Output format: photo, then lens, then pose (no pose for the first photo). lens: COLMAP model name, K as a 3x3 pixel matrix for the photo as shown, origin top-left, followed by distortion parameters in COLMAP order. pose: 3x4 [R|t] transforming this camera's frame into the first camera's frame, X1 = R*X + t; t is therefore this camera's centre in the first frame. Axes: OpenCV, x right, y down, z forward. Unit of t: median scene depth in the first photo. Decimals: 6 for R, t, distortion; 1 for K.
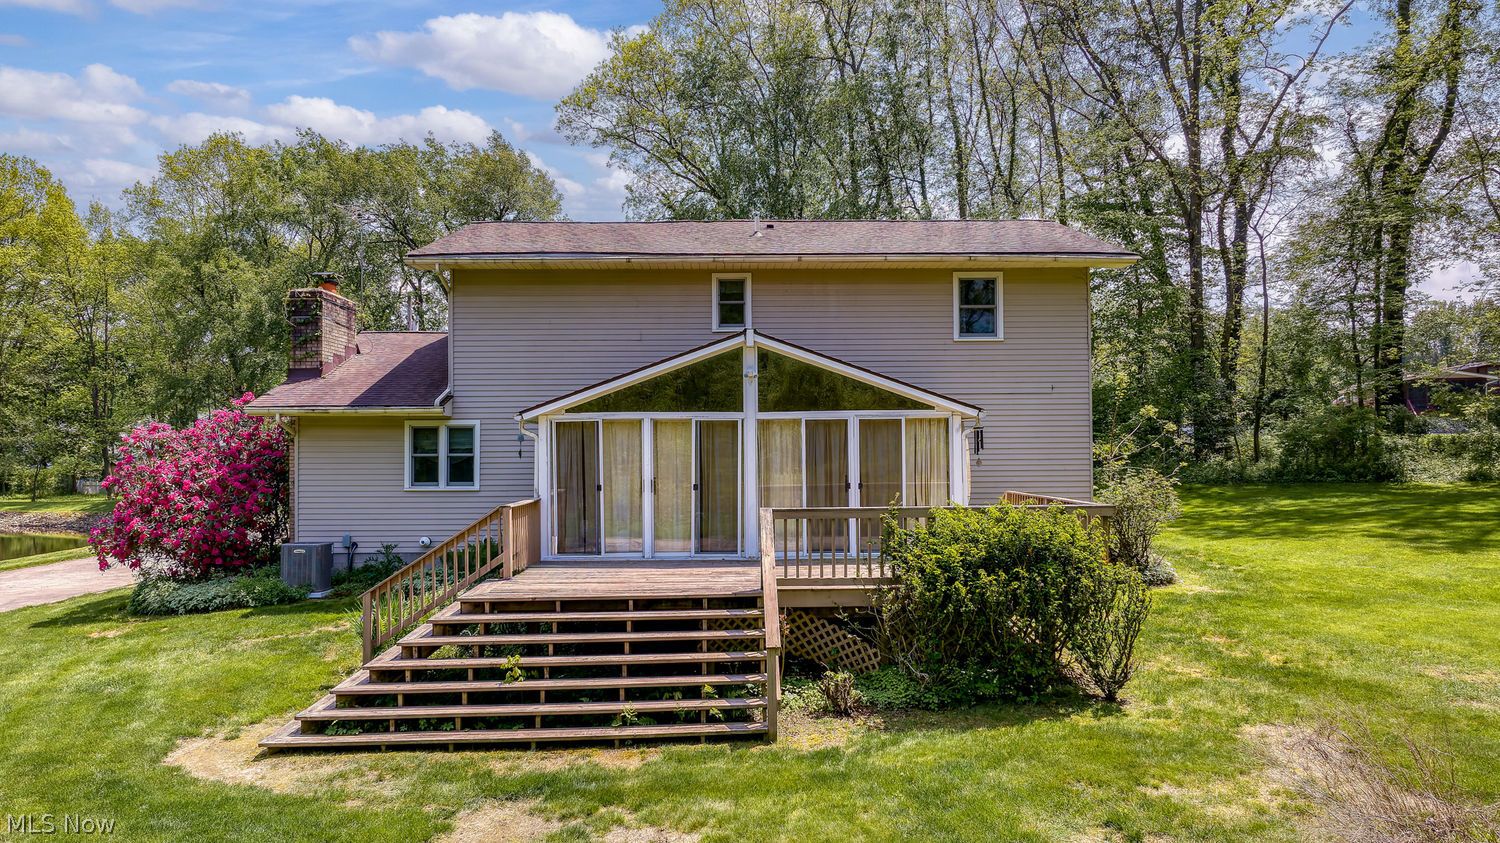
lens RADIAL K [[1031.9, 0, 750.0], [0, 1031.9, 421.5], [0, 0, 1]] dist [-0.001756, 0.000628]
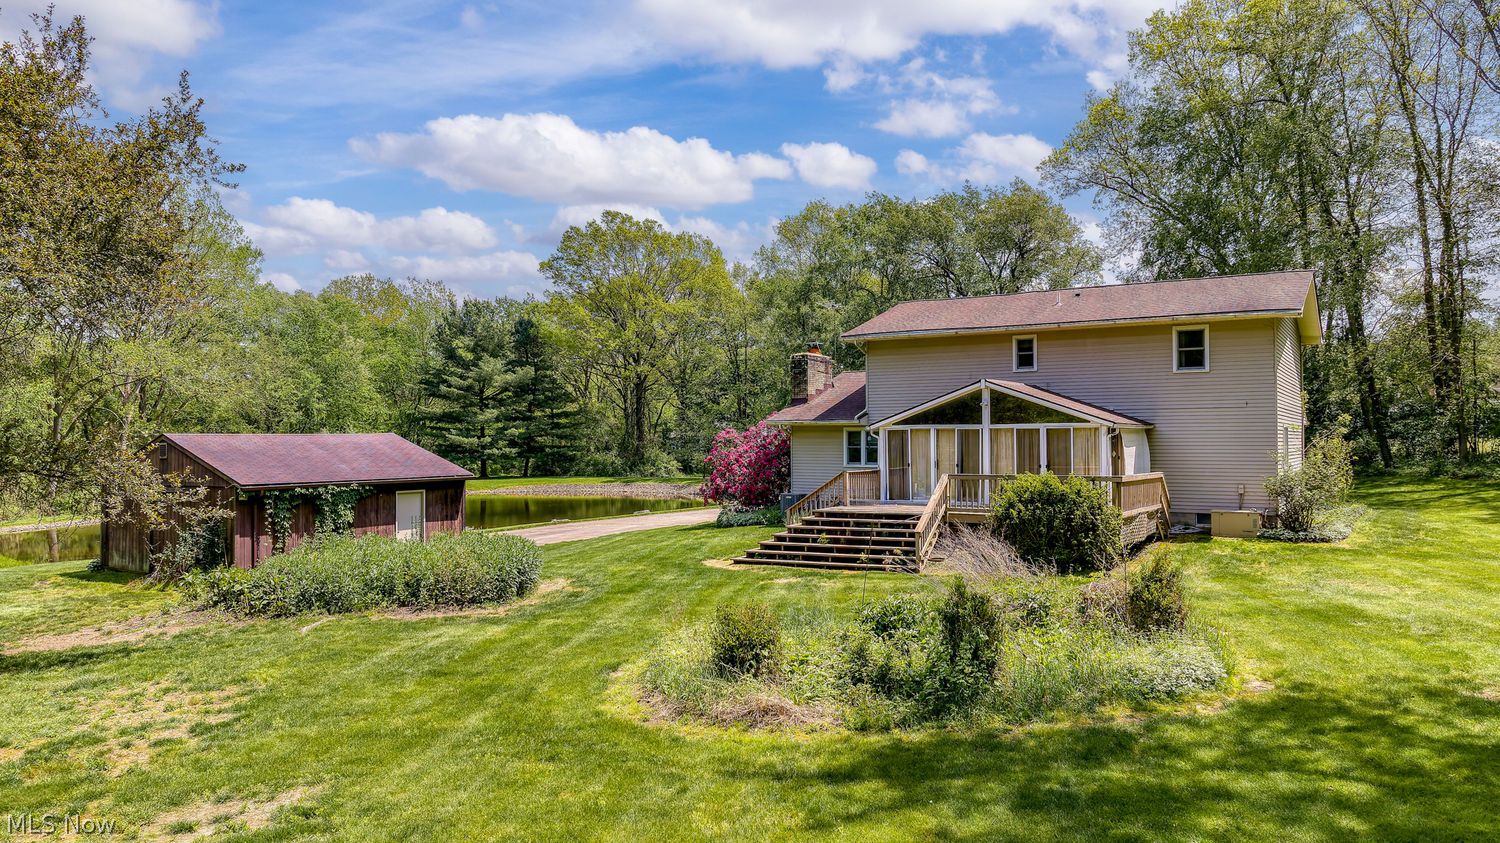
lens RADIAL K [[1031.9, 0, 750.0], [0, 1031.9, 421.5], [0, 0, 1]] dist [-0.001756, 0.000628]
pose [[0.839093, -0.005796, -0.543957, 0.501933], [0.009169, 0.999952, 0.003490, -0.019232], [0.543911, -0.007916, 0.839106, -0.586326]]
